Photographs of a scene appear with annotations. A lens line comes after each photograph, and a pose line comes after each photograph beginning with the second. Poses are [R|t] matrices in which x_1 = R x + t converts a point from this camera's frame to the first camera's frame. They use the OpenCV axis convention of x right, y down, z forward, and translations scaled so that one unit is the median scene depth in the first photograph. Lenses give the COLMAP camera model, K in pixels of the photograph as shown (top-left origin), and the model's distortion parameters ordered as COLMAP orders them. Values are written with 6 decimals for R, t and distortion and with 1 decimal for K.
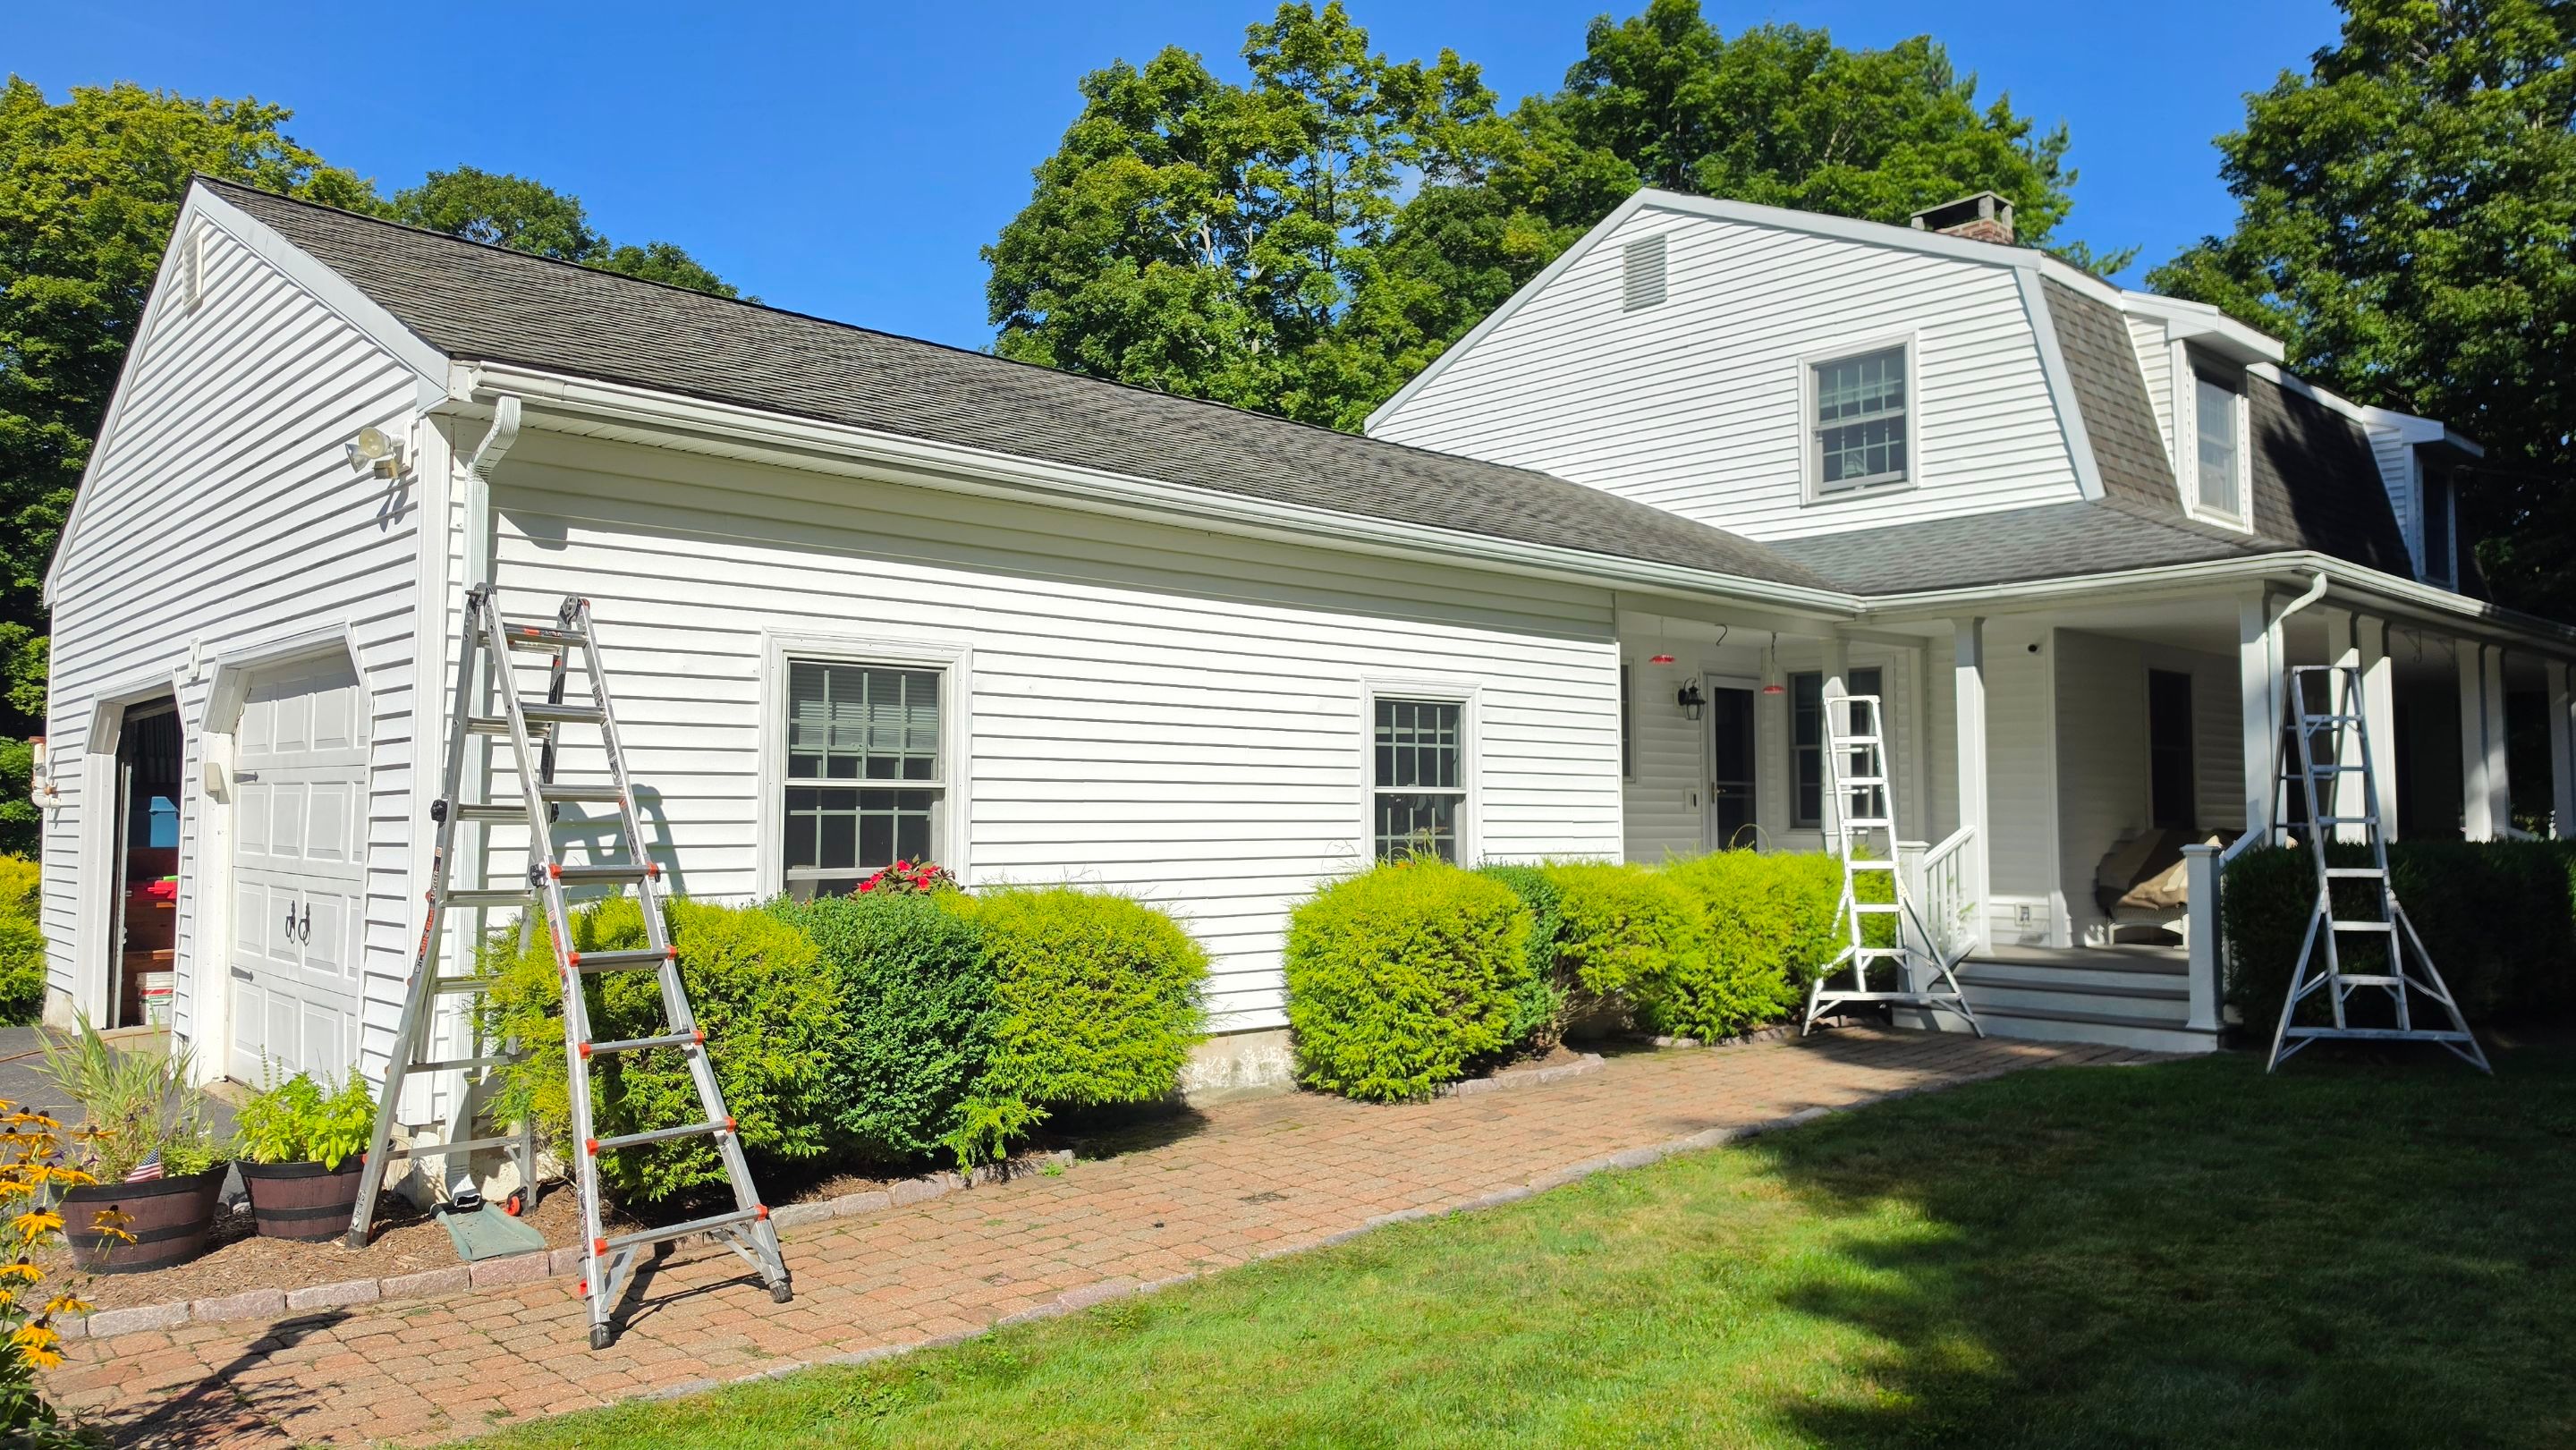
lens RADIAL K [[1792.7, 0, 1288.5], [0, 1792.7, 712.3], [0, 0, 1]] dist [0.038648, -0.029936]
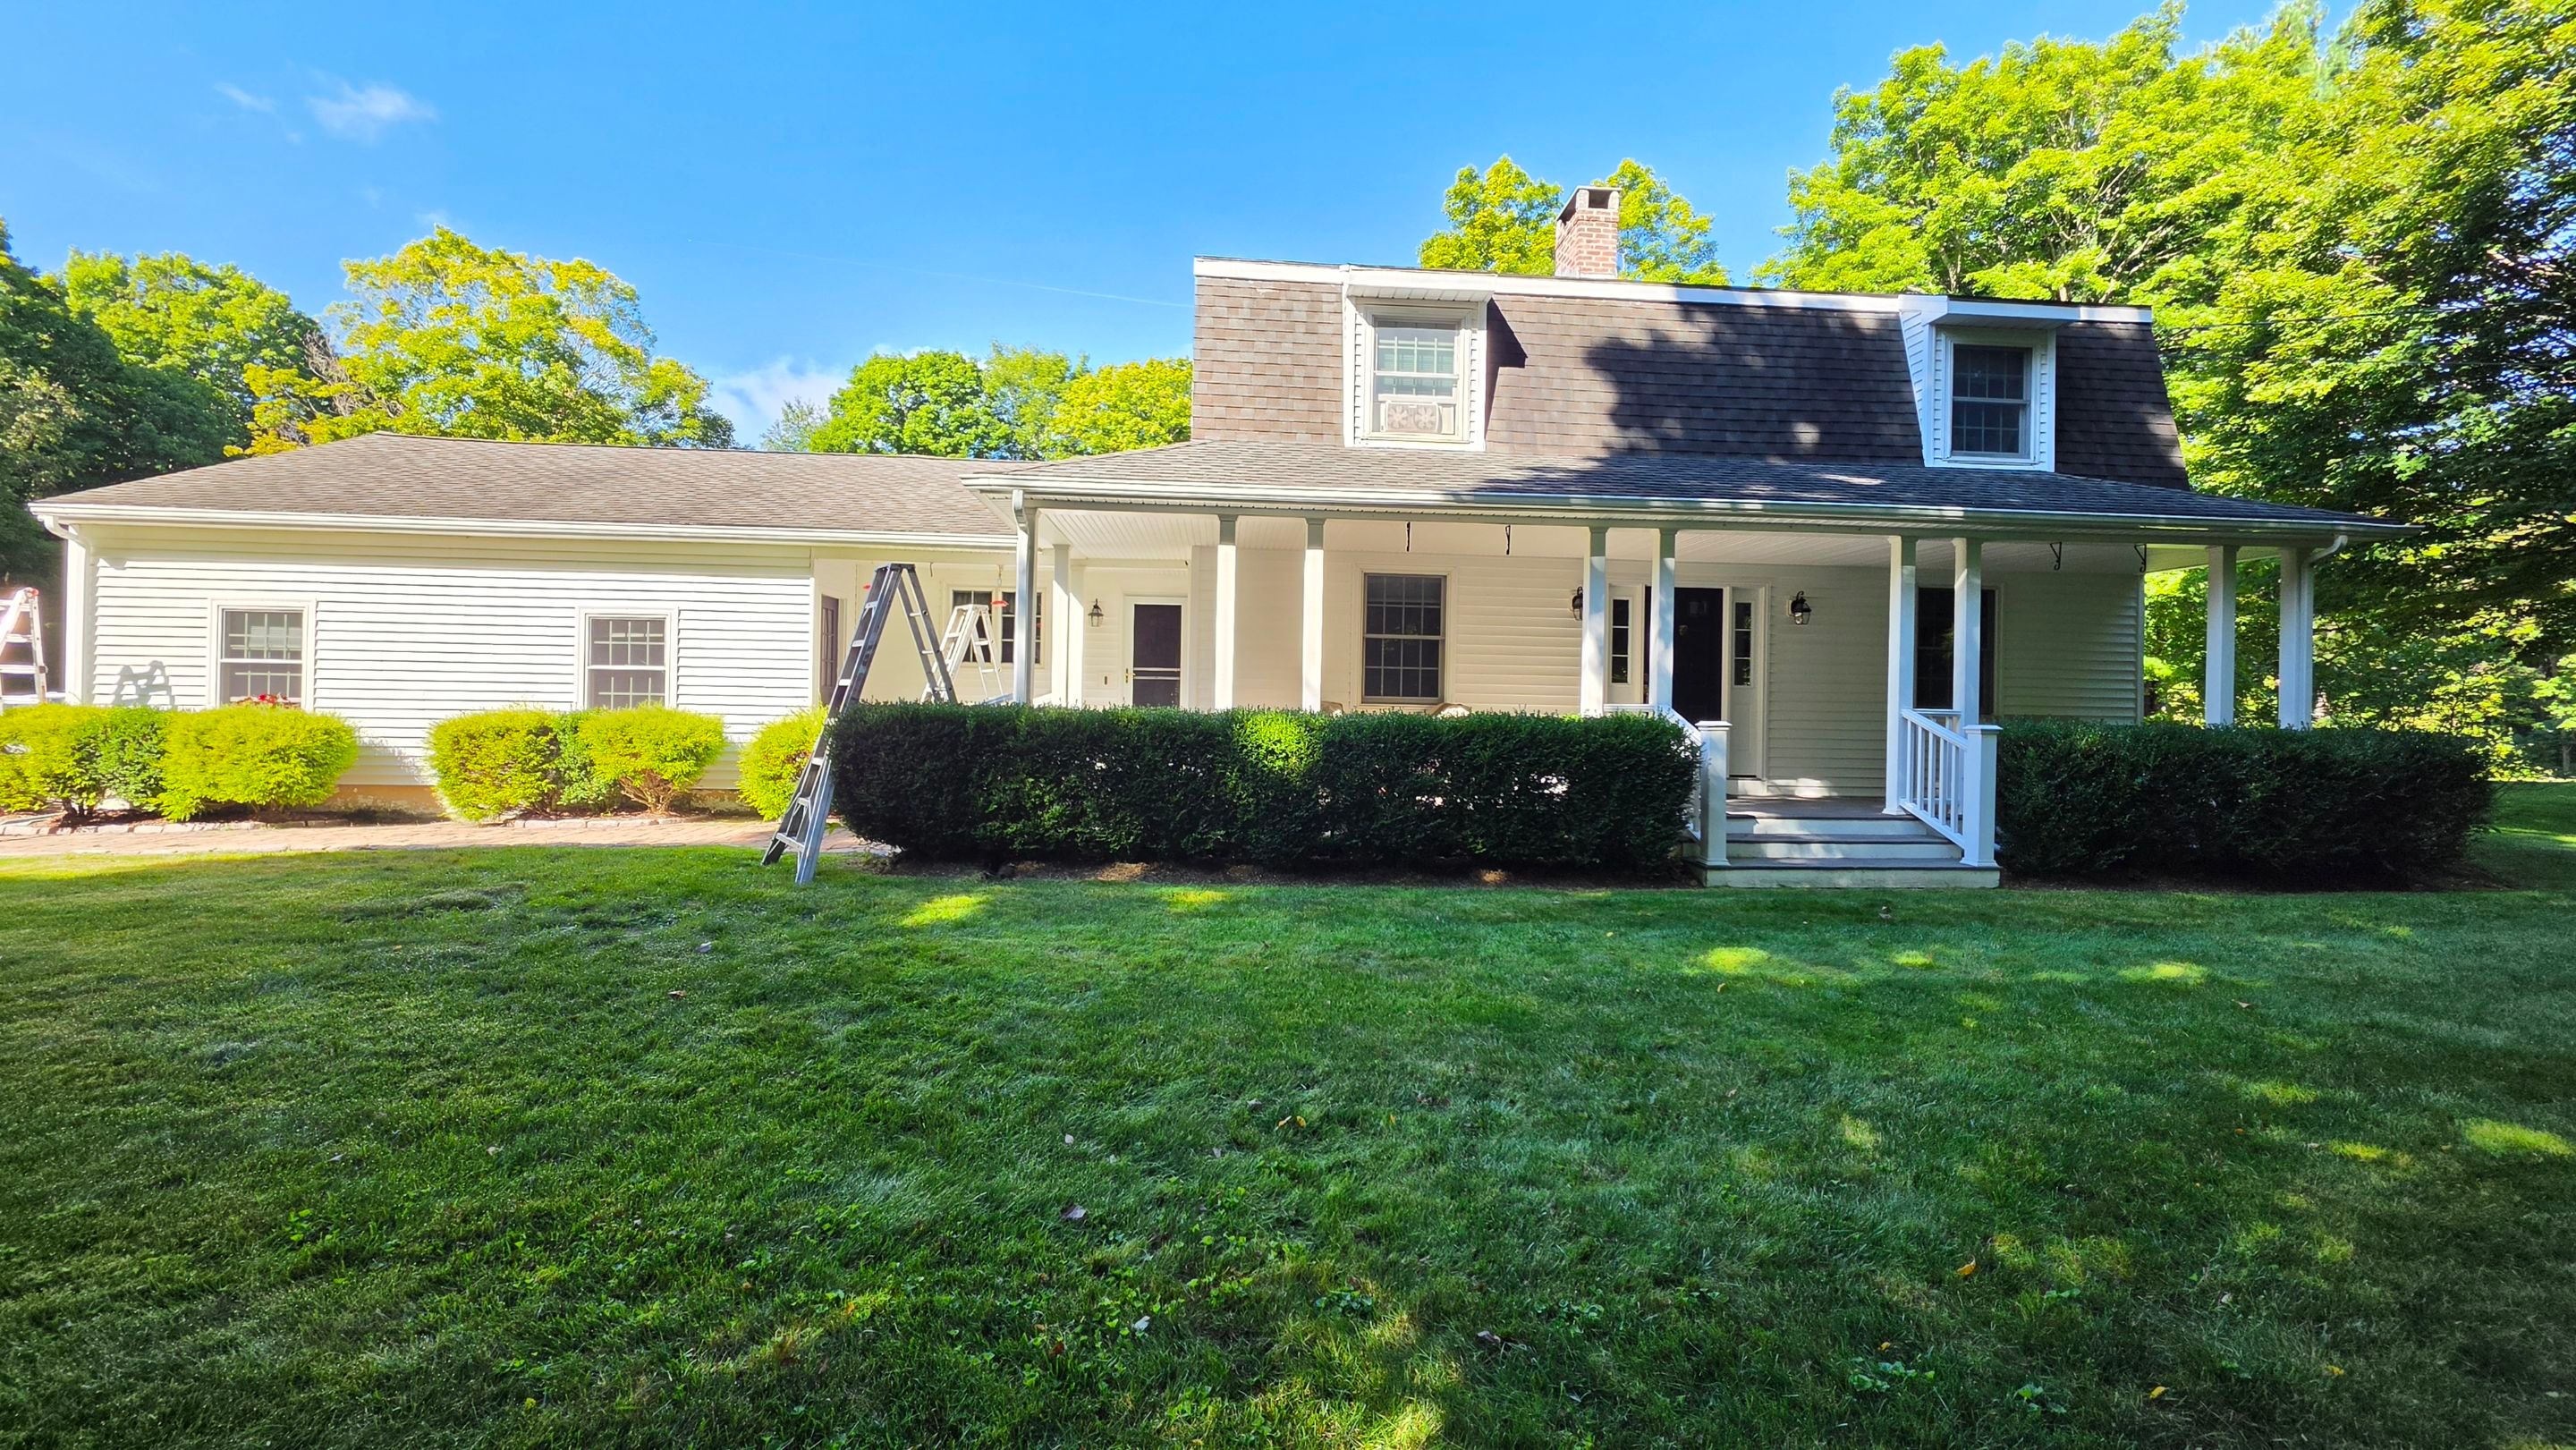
lens RADIAL K [[1013.3, 0, 1285.1], [0, 1013.3, 711.9], [0, 0, 1]] dist [-0.001796, -0.000015]
pose [[0.785502, 0.008281, -0.618804, 1.561437], [0.020348, 0.999024, 0.039199, 0.078039], [0.618525, -0.043382, 0.784567, 0.758322]]
